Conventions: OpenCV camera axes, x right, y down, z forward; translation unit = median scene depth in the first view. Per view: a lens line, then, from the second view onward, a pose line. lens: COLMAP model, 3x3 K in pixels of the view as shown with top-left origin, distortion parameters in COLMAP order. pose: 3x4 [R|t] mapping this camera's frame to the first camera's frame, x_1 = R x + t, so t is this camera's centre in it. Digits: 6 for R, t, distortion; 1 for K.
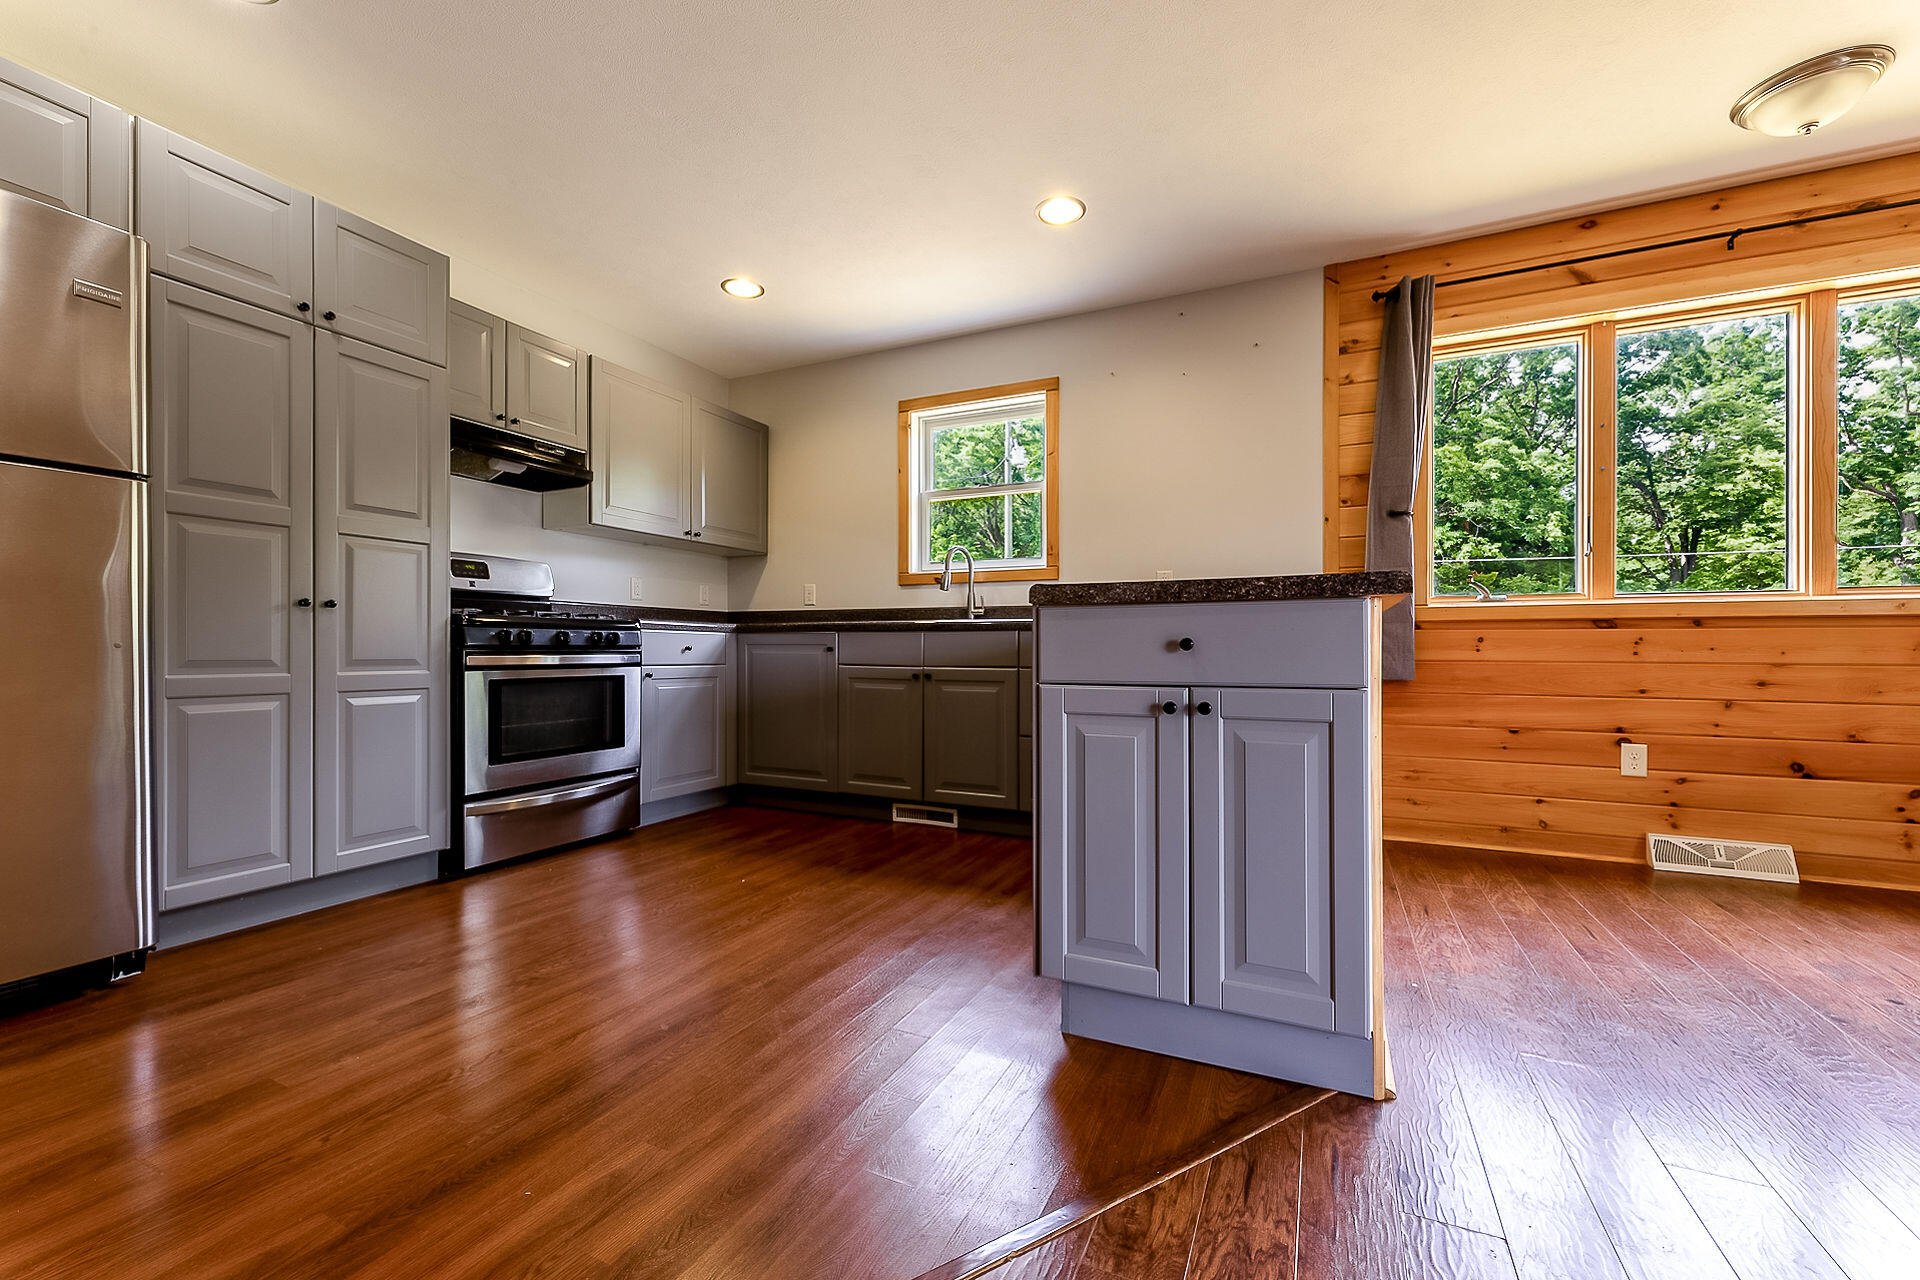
lens RADIAL K [[770.8, 0, 966.3], [0, 770.8, 648.1], [0, 0, 1]] dist [0.005306, -0.001631]
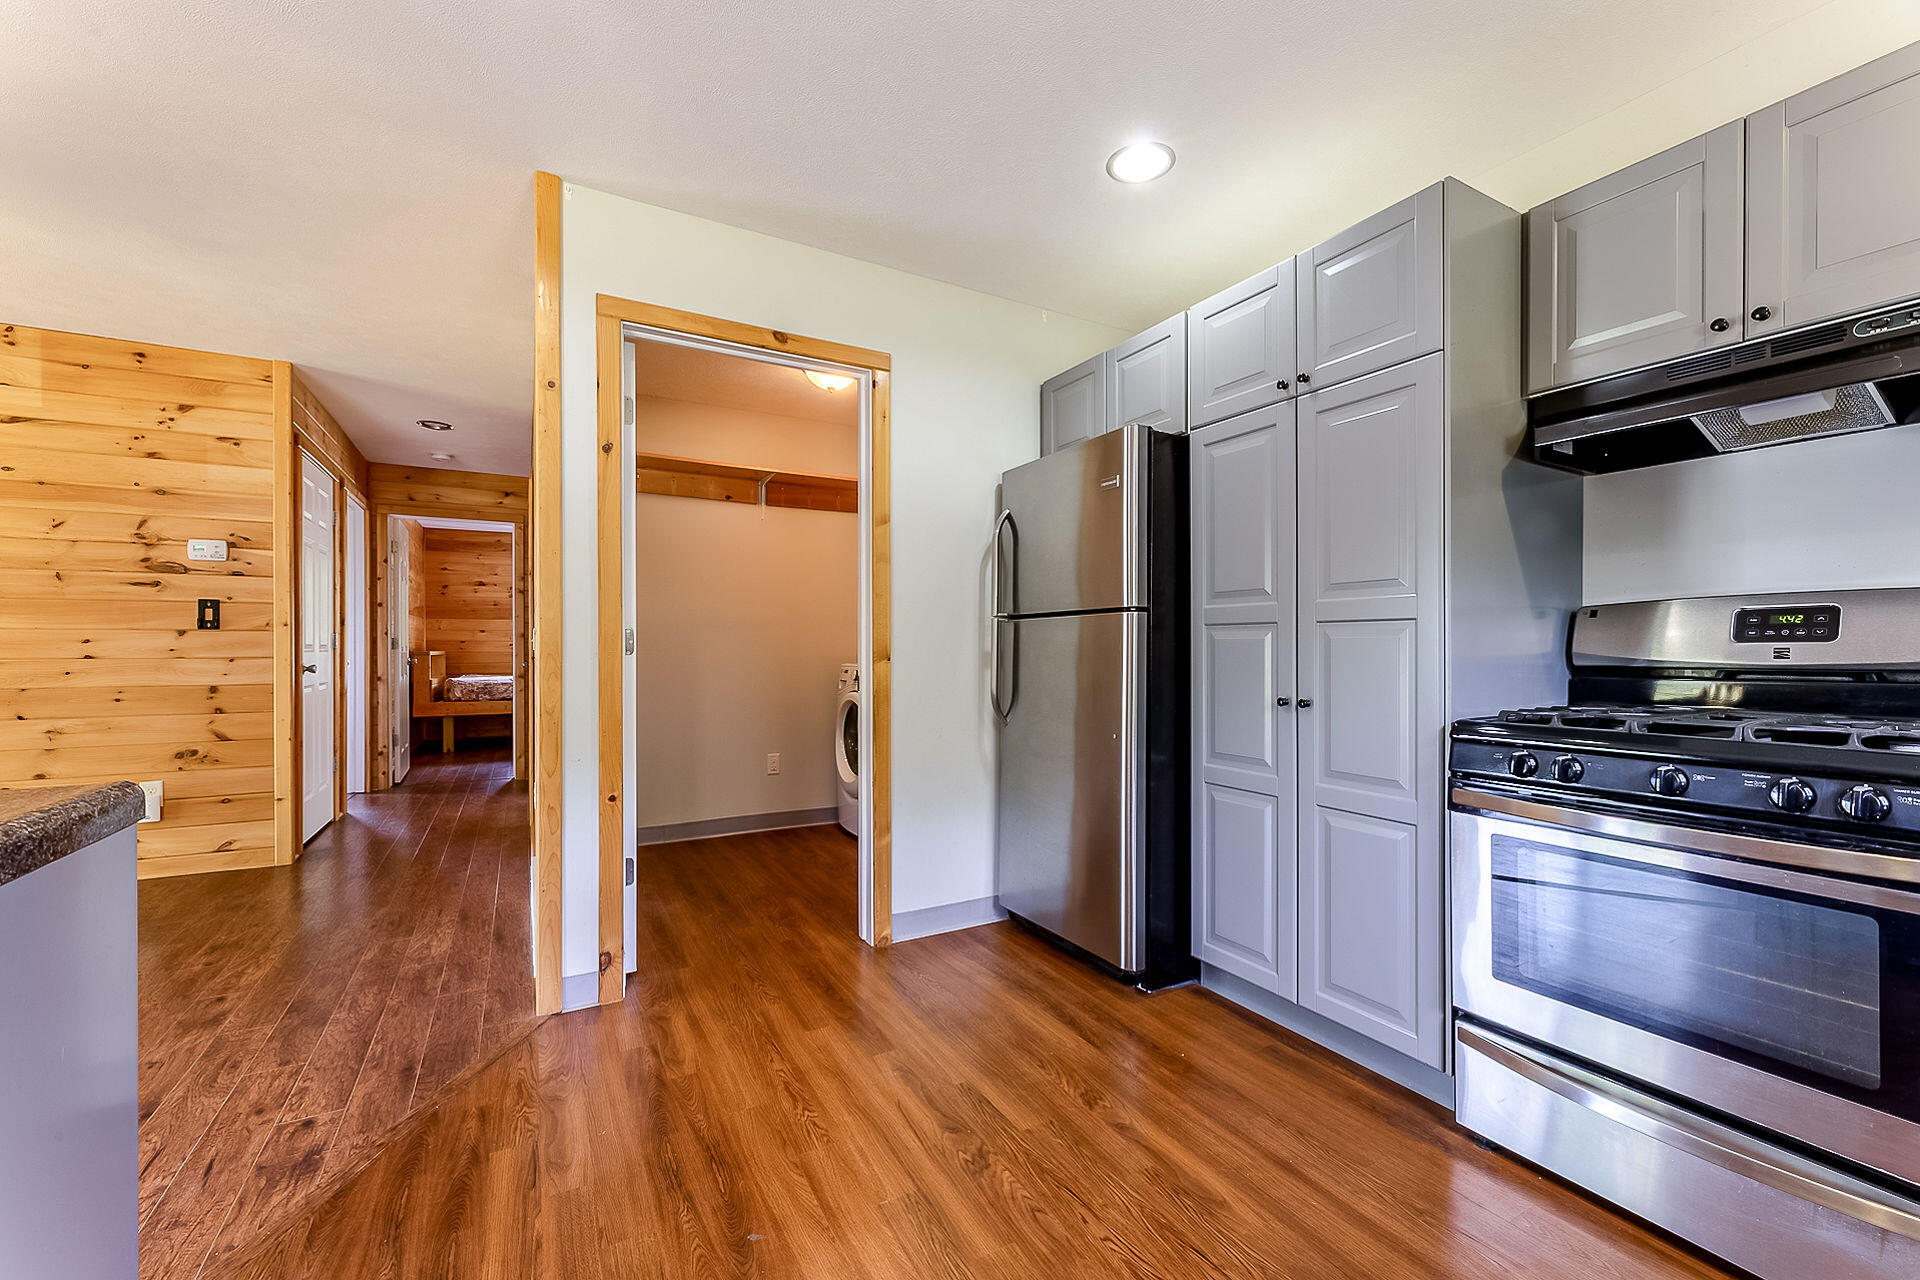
lens RADIAL K [[770.8, 0, 959.7], [0, 770.8, 645.2], [0, 0, 1]] dist [0.005306, -0.001631]
pose [[-0.591009, -0.001079, -0.806665, 0.089197], [0.002007, 0.999994, -0.002808, -0.089212], [0.806663, -0.003279, -0.591003, 0.878876]]
